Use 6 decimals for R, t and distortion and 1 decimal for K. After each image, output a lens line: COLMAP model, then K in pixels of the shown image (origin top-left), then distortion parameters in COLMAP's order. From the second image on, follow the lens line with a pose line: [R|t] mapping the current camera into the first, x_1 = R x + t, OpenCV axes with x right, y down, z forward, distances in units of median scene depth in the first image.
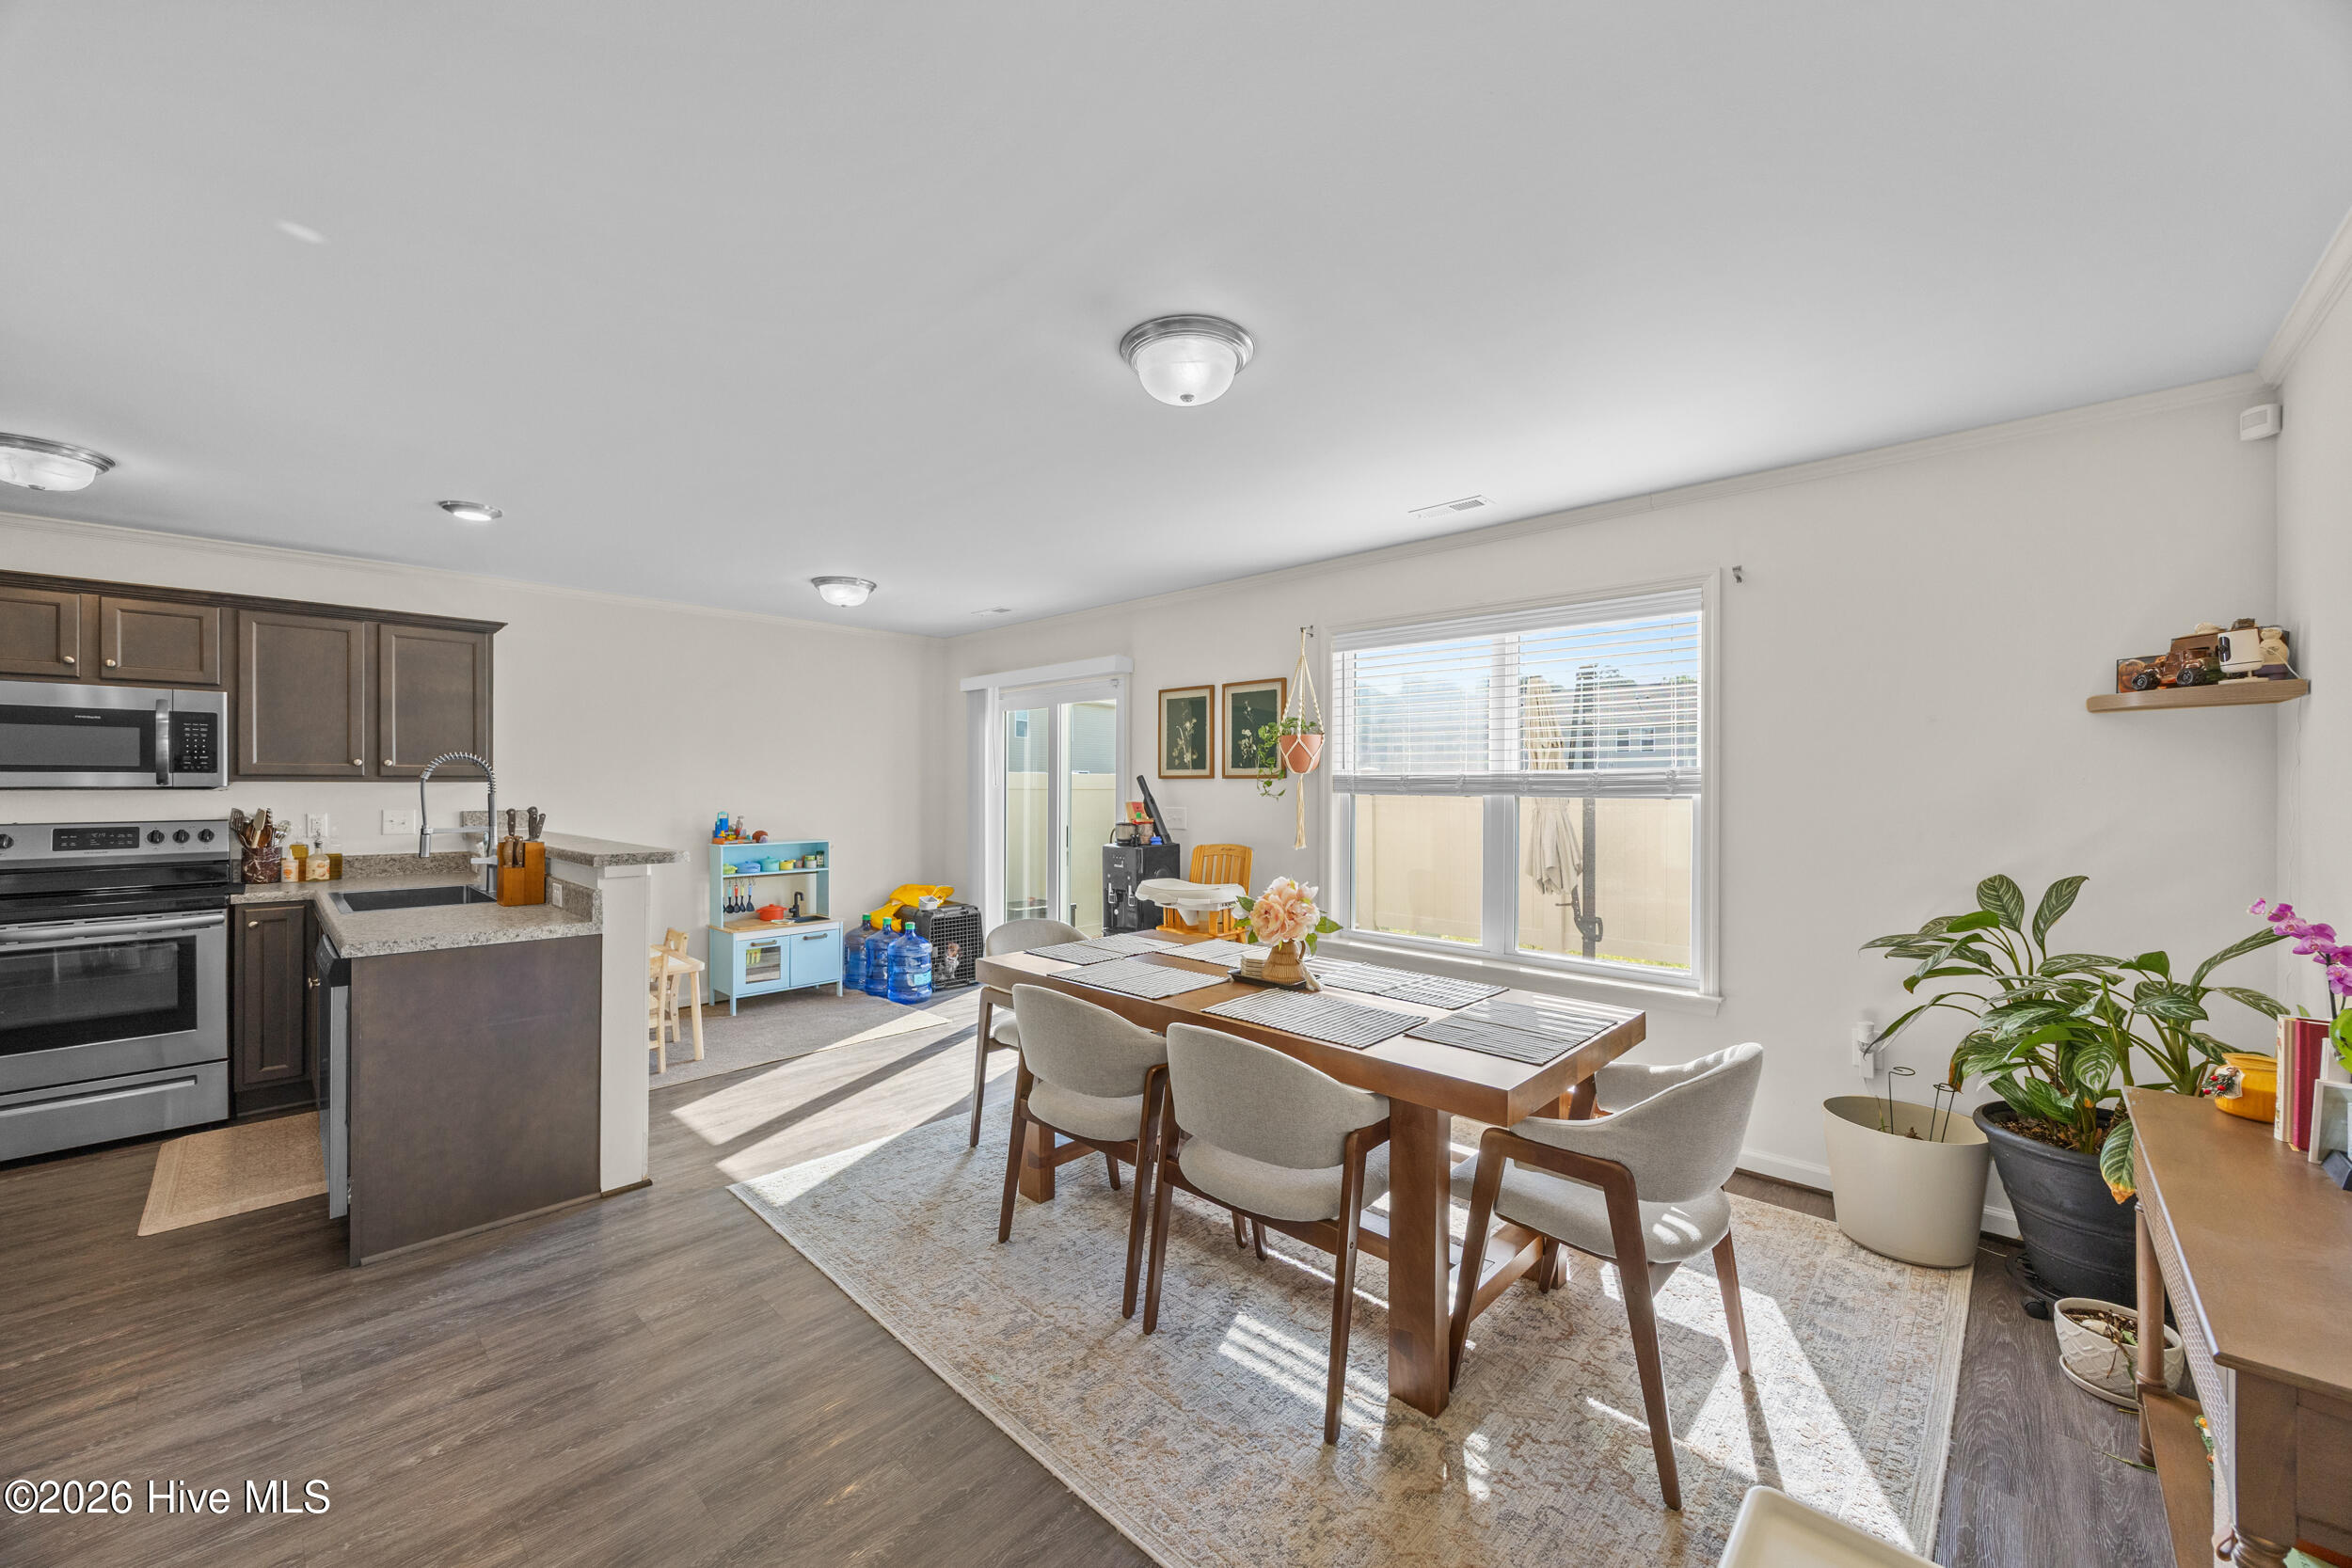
lens RADIAL K [[897.1, 0, 1160.7], [0, 897.1, 785.8], [0, 0, 1]] dist [0.001153, -0.000570]
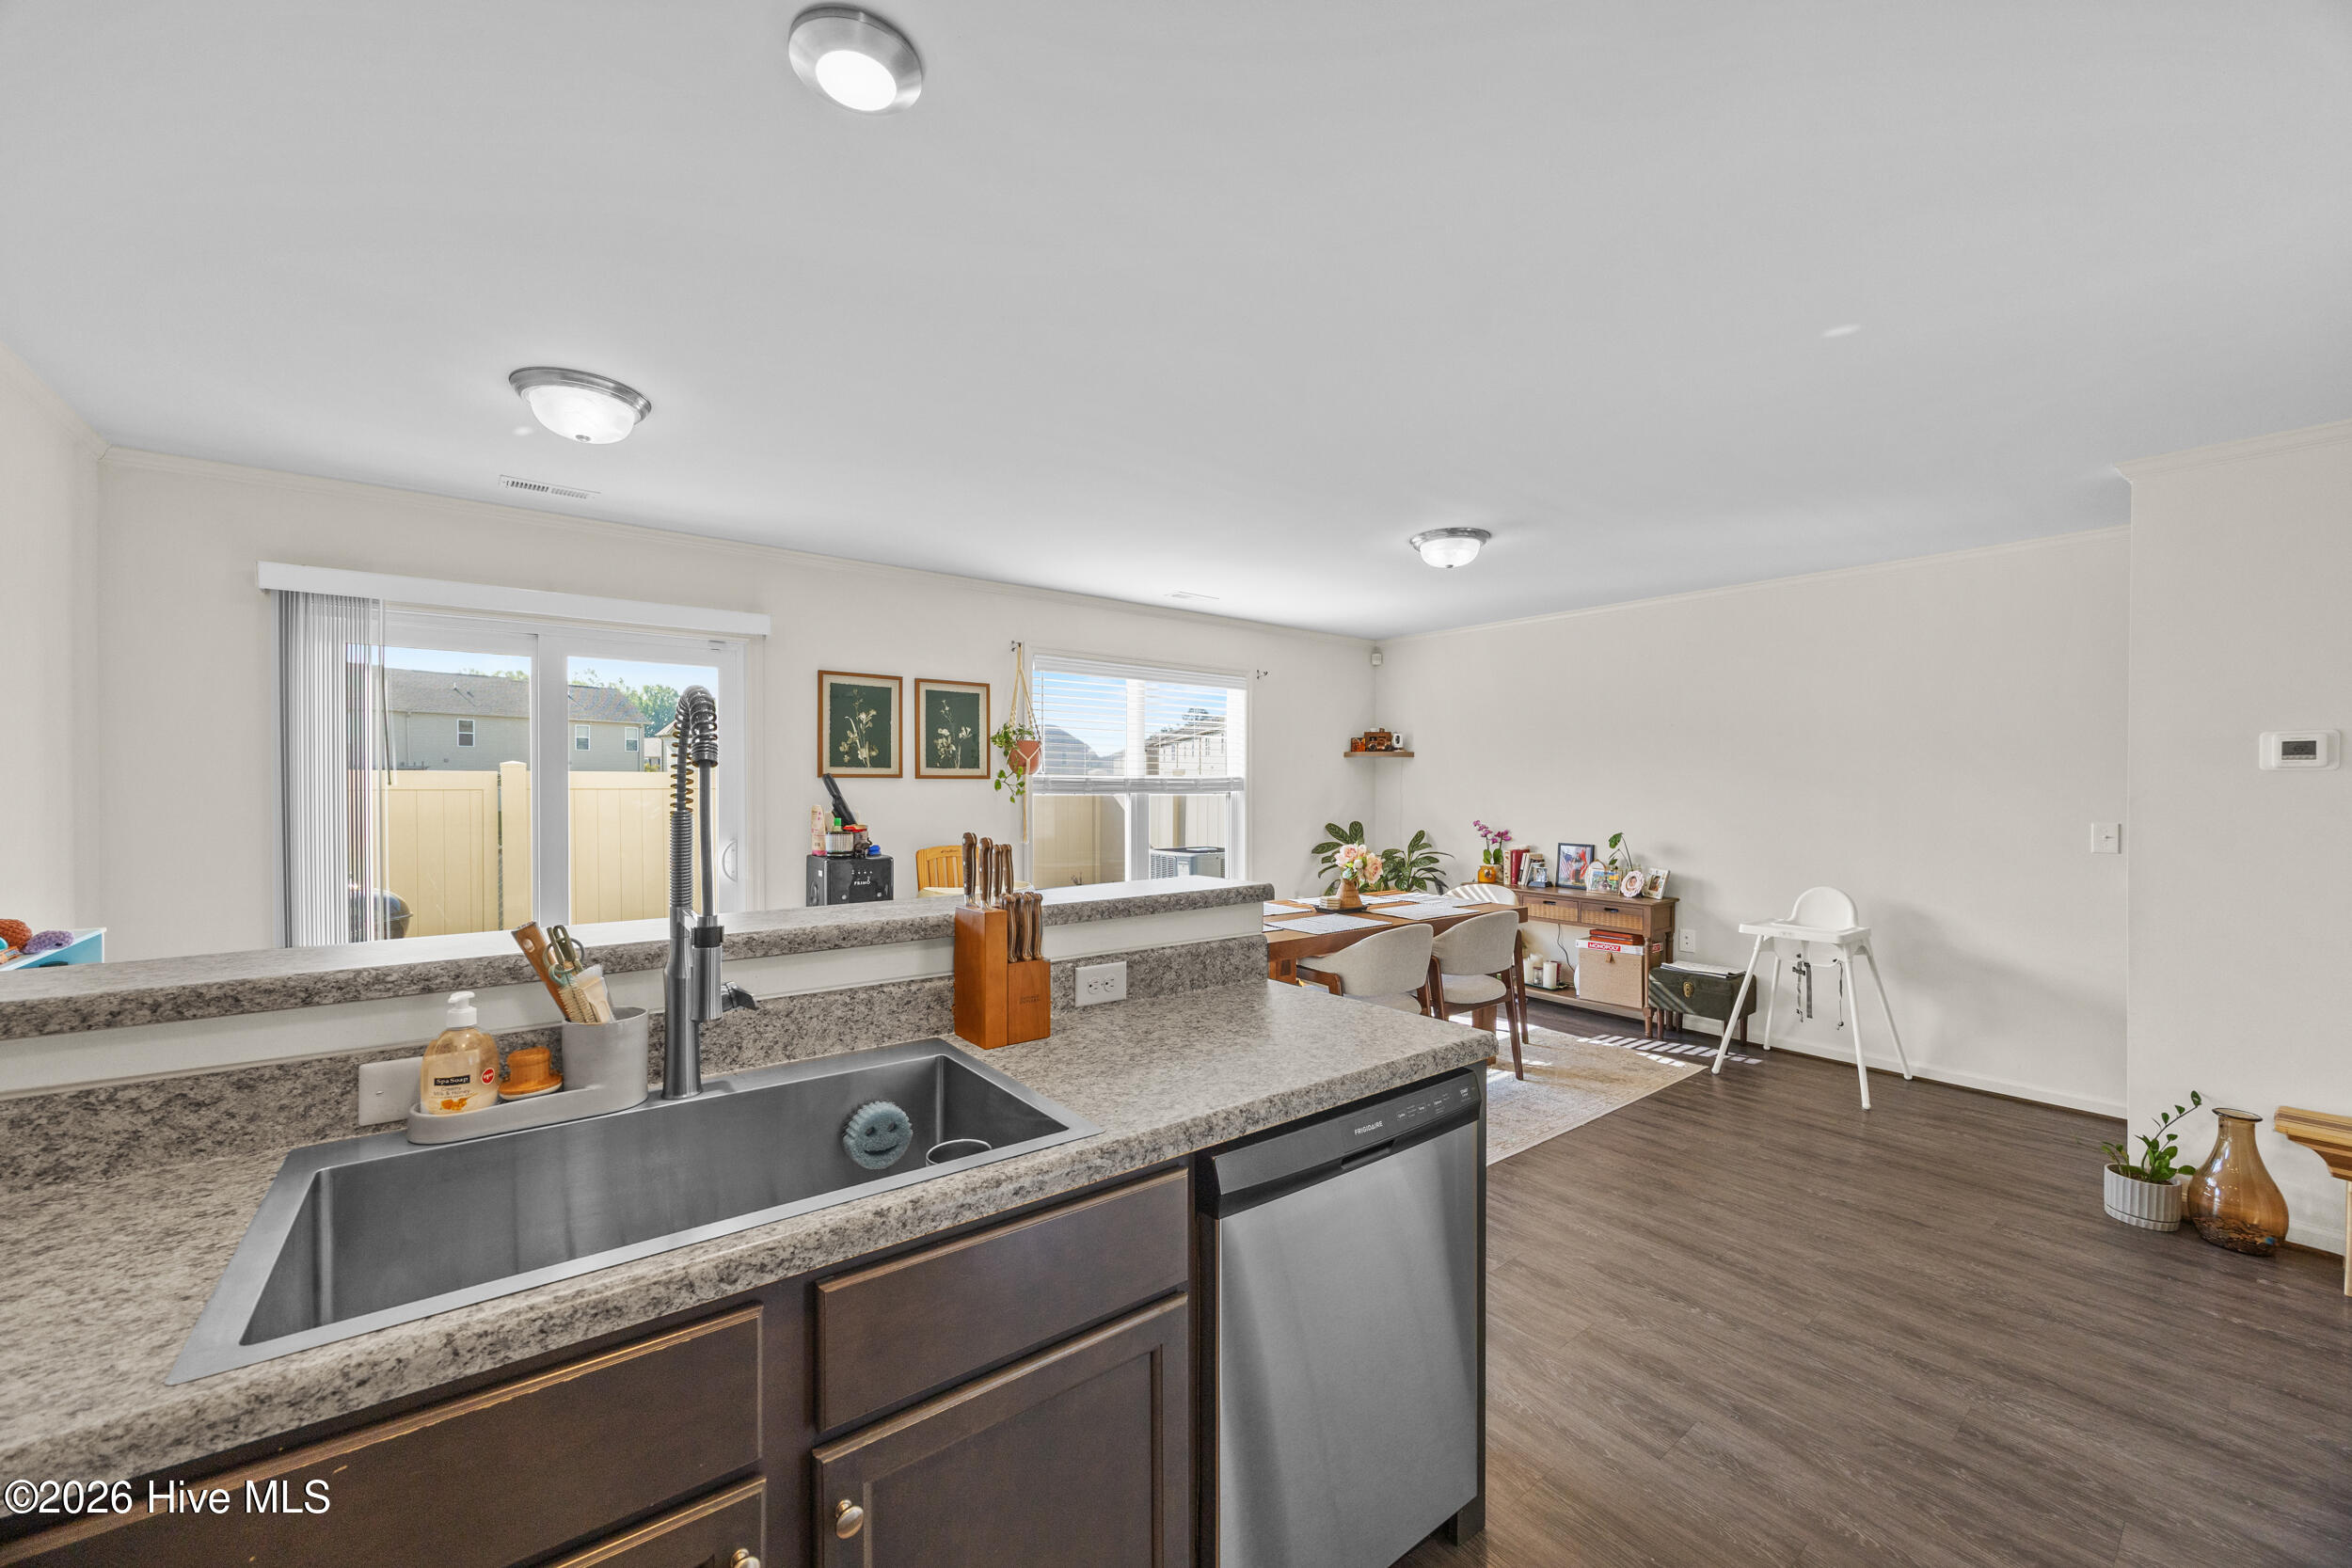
lens RADIAL K [[897.1, 0, 1178.4], [0, 897.1, 792.9], [0, 0, 1]] dist [0.001153, -0.000570]
pose [[0.145204, -0.008608, 0.989364, -1.040855], [-0.000992, 0.999960, 0.008846, -0.001763], [-0.989401, -0.002266, 0.145190, 0.746915]]
